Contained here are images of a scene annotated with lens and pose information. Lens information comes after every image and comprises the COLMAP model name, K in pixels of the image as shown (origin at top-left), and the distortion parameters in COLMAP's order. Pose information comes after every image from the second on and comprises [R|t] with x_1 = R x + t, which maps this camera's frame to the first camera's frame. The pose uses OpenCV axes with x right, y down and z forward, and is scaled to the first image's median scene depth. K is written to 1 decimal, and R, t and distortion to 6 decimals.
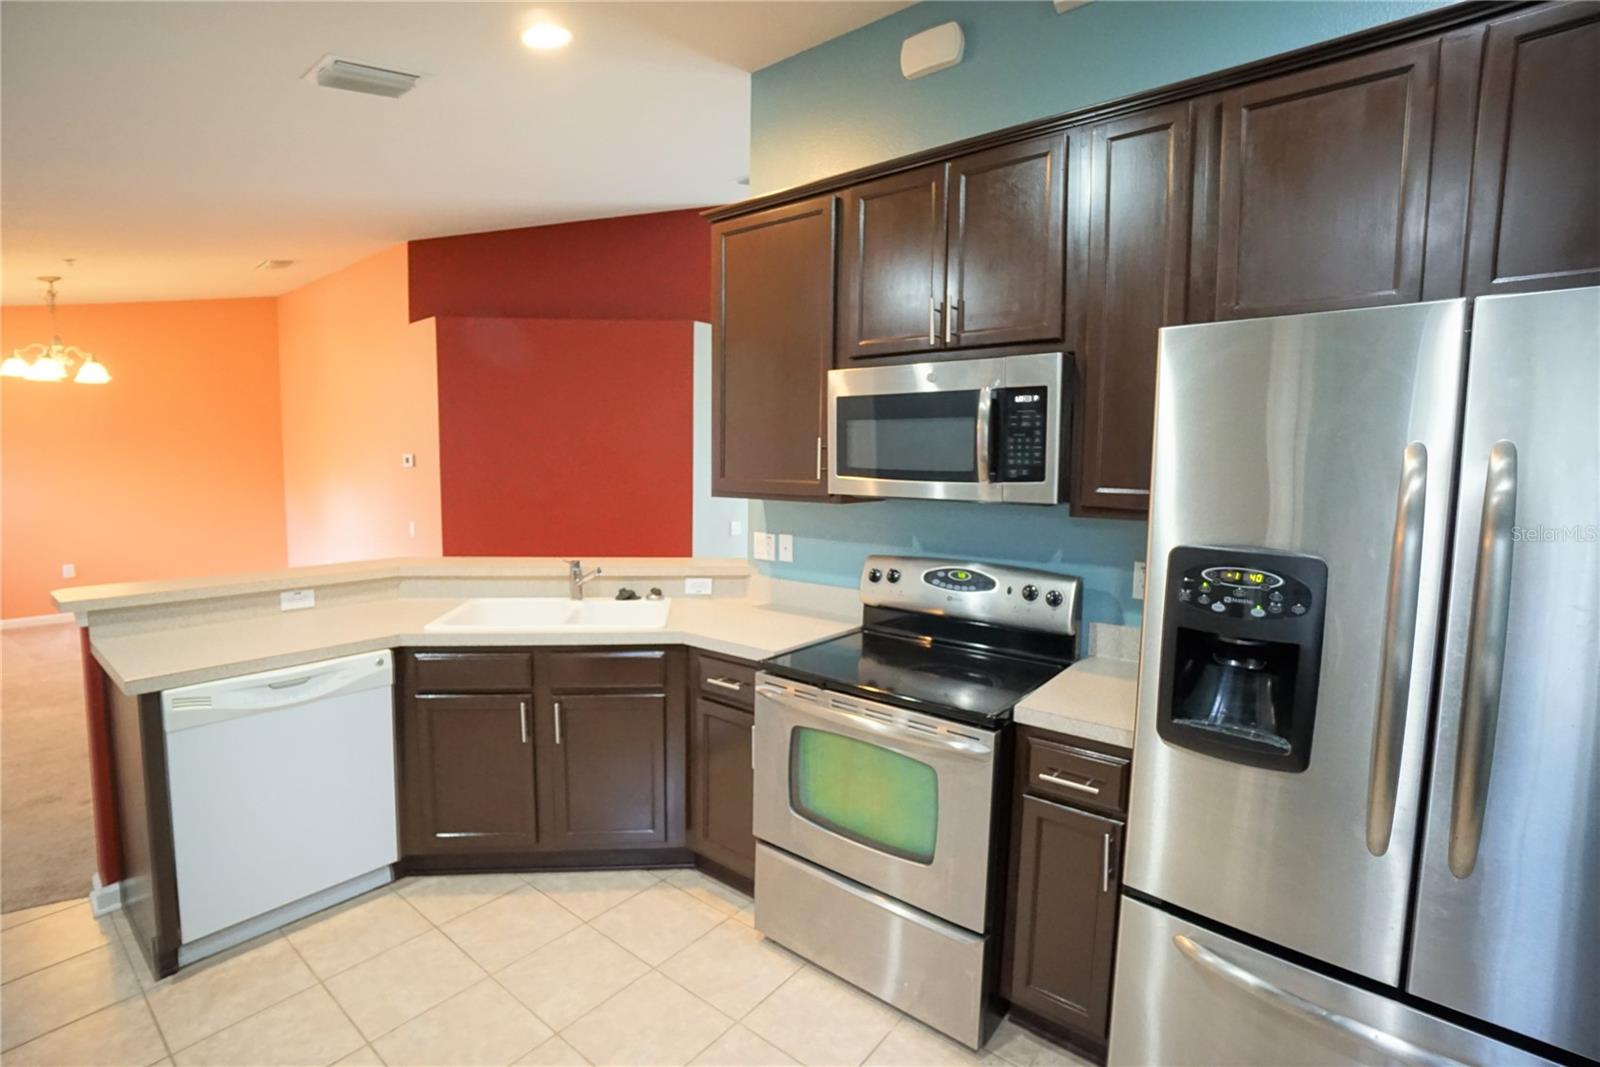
lens RADIAL K [[720.9, 0, 793.0], [0, 720.9, 529.8], [0, 0, 1]] dist [-0.018851, 0.000537]
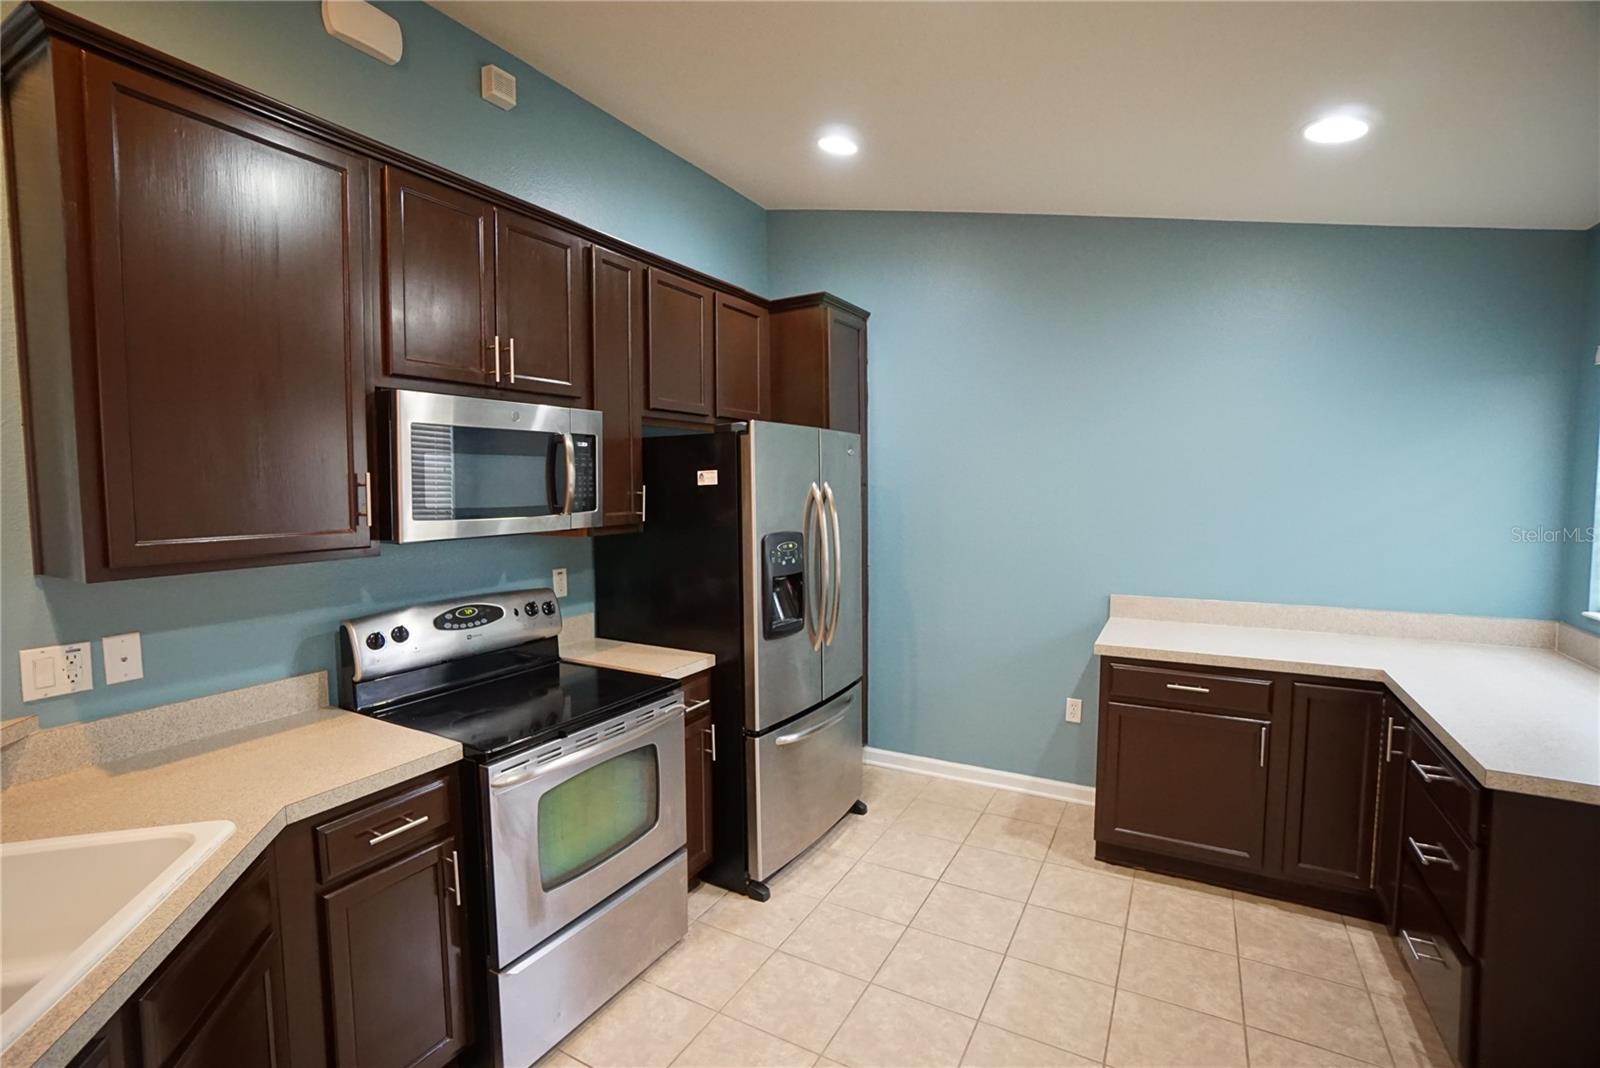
lens RADIAL K [[701.6, 0, 800.3], [0, 701.6, 531.1], [0, 0, 1]] dist [-0.035619, 0.001755]
pose [[-0.128161, -0.079739, 0.988543, -0.779518], [0.101545, 0.990469, 0.093059, -0.091336], [-0.986541, 0.112308, -0.118842, 0.670610]]
